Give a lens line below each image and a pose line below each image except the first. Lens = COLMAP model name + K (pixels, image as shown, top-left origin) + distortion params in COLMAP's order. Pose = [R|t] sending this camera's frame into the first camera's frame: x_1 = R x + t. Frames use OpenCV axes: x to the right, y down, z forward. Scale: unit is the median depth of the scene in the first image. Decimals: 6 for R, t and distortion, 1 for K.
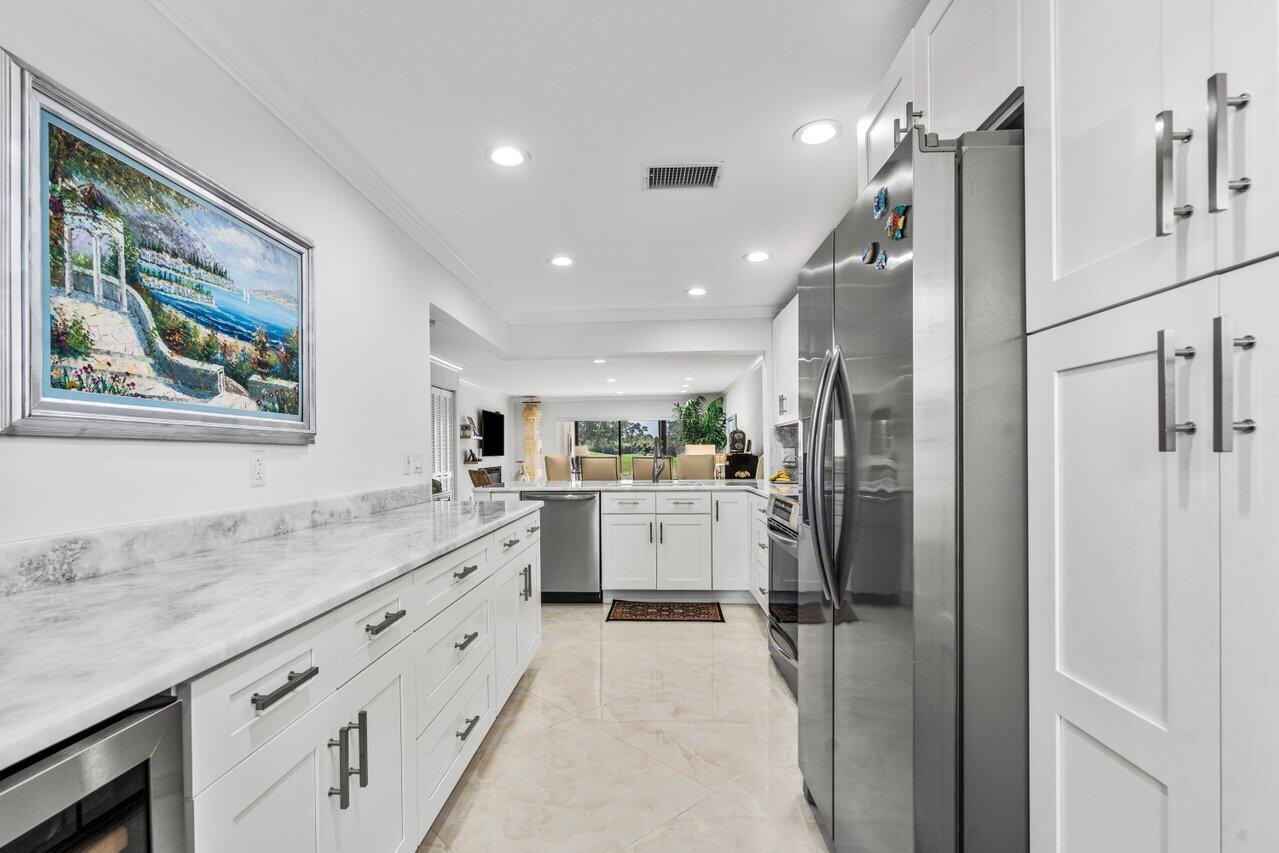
lens RADIAL K [[583.0, 0, 616.3], [0, 583.0, 429.7], [0, 0, 1]] dist [0.001760, 0.000334]
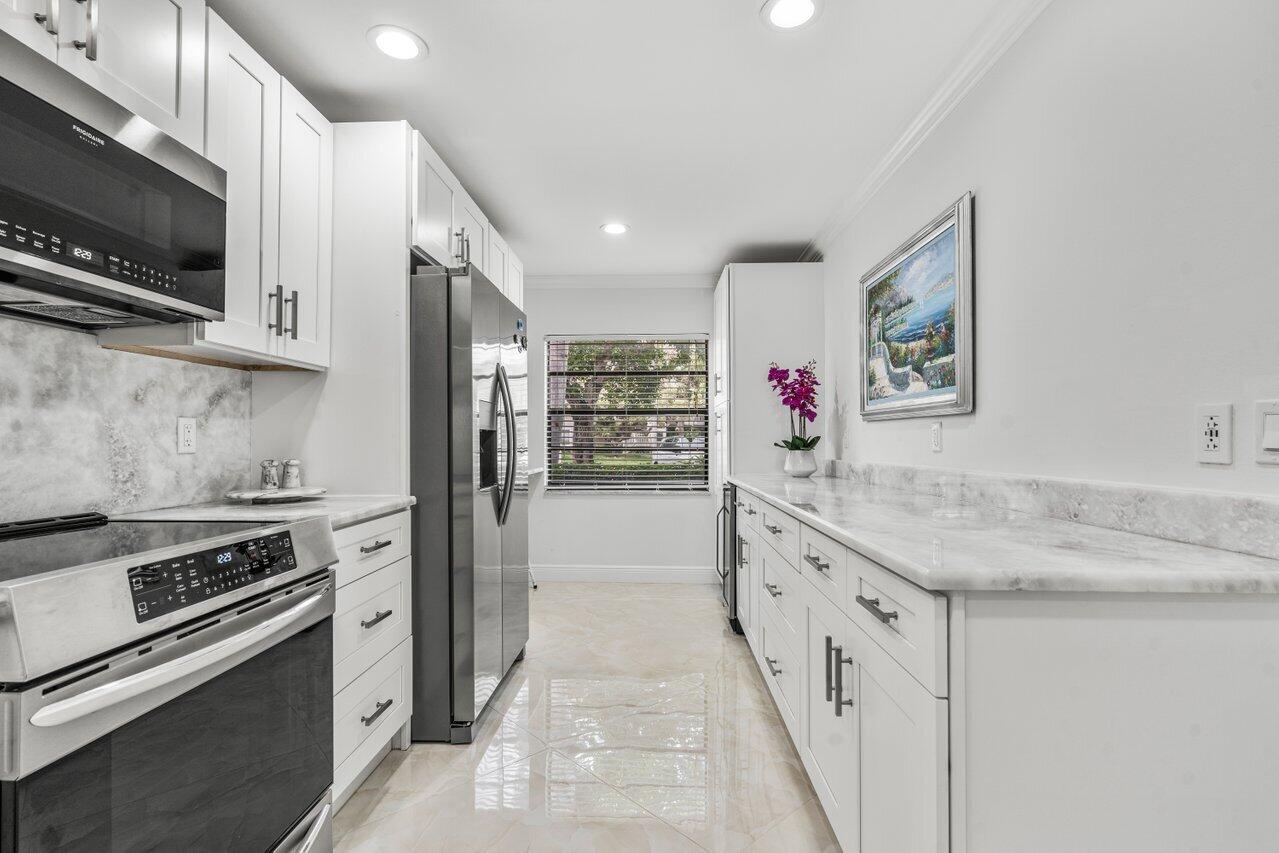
lens RADIAL K [[583.0, 0, 616.3], [0, 583.0, 429.7], [0, 0, 1]] dist [0.001760, 0.000334]
pose [[-0.999934, 0.011415, -0.001607, 0.012452], [0.011490, 0.998220, -0.058521, 0.028587], [0.000936, -0.058536, -0.998285, 0.552952]]
